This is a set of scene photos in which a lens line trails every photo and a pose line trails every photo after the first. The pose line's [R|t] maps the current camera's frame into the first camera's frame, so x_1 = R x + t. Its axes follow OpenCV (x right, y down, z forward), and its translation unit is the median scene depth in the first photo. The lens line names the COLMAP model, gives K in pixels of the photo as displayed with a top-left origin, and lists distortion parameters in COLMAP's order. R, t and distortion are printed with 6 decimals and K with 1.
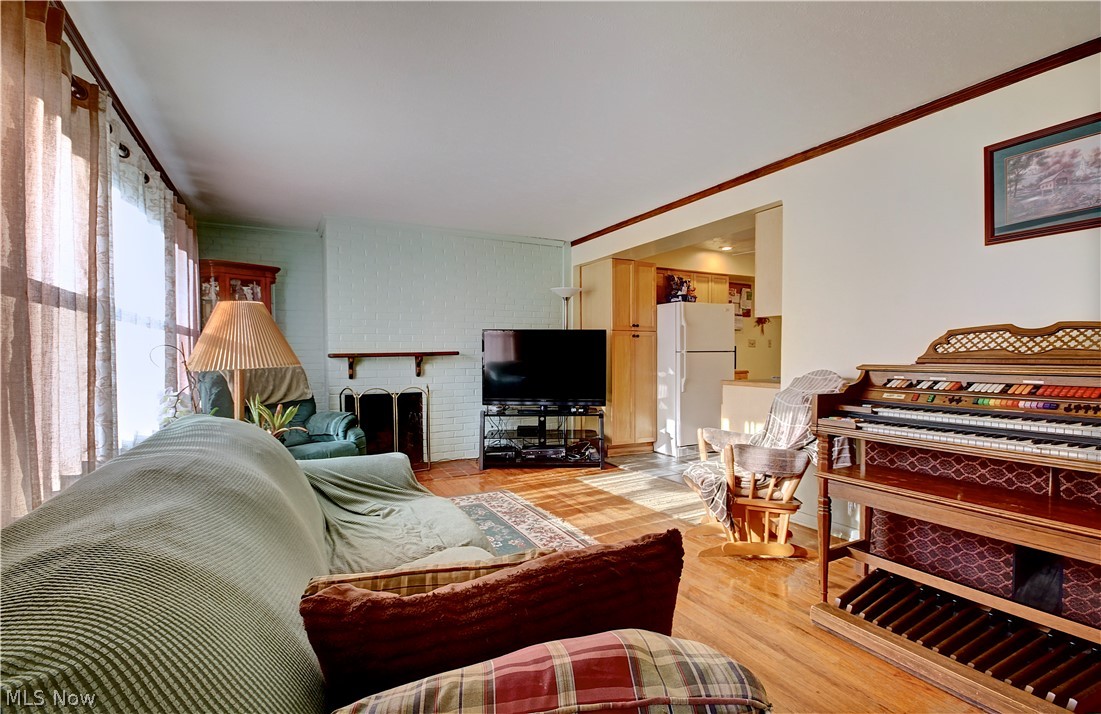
lens RADIAL K [[514.3, 0, 551.9], [0, 514.3, 358.2], [0, 0, 1]] dist [-0.003940, 0.000511]
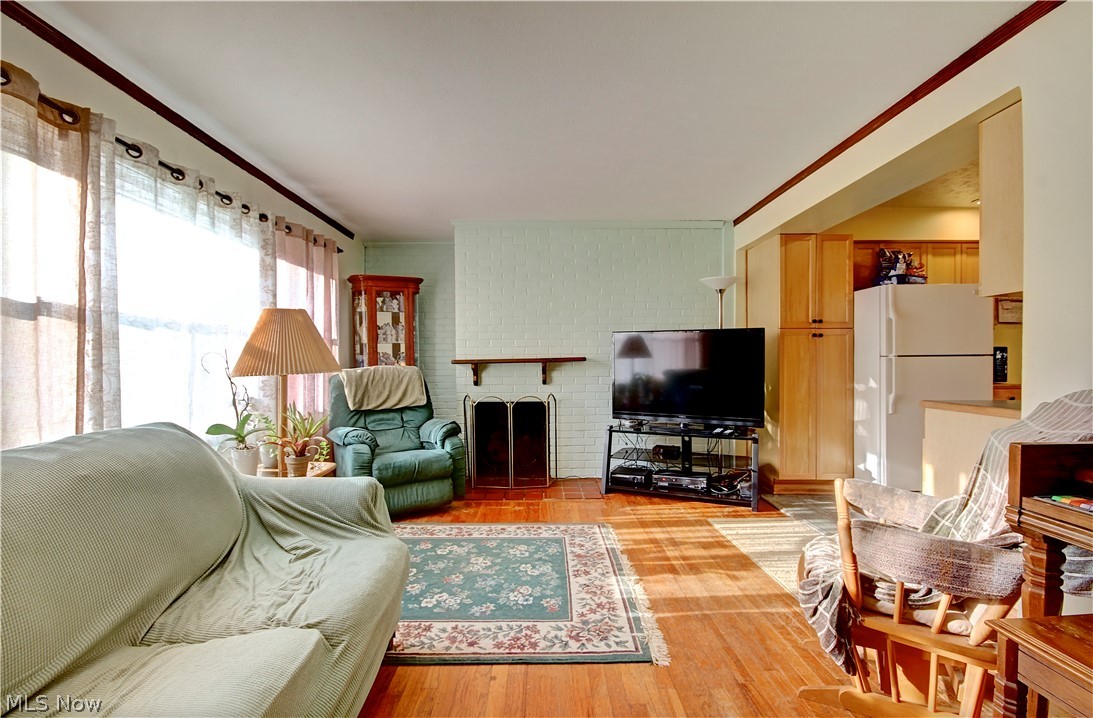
lens RADIAL K [[506.4, 0, 546.9], [0, 506.4, 362.6], [0, 0, 1]] dist [-0.002635, -0.002248]
pose [[0.890235, -0.000718, -0.455500, 0.174563], [-0.000802, 0.999995, -0.003144, -0.000970], [0.455500, 0.003164, 0.890230, 0.202596]]
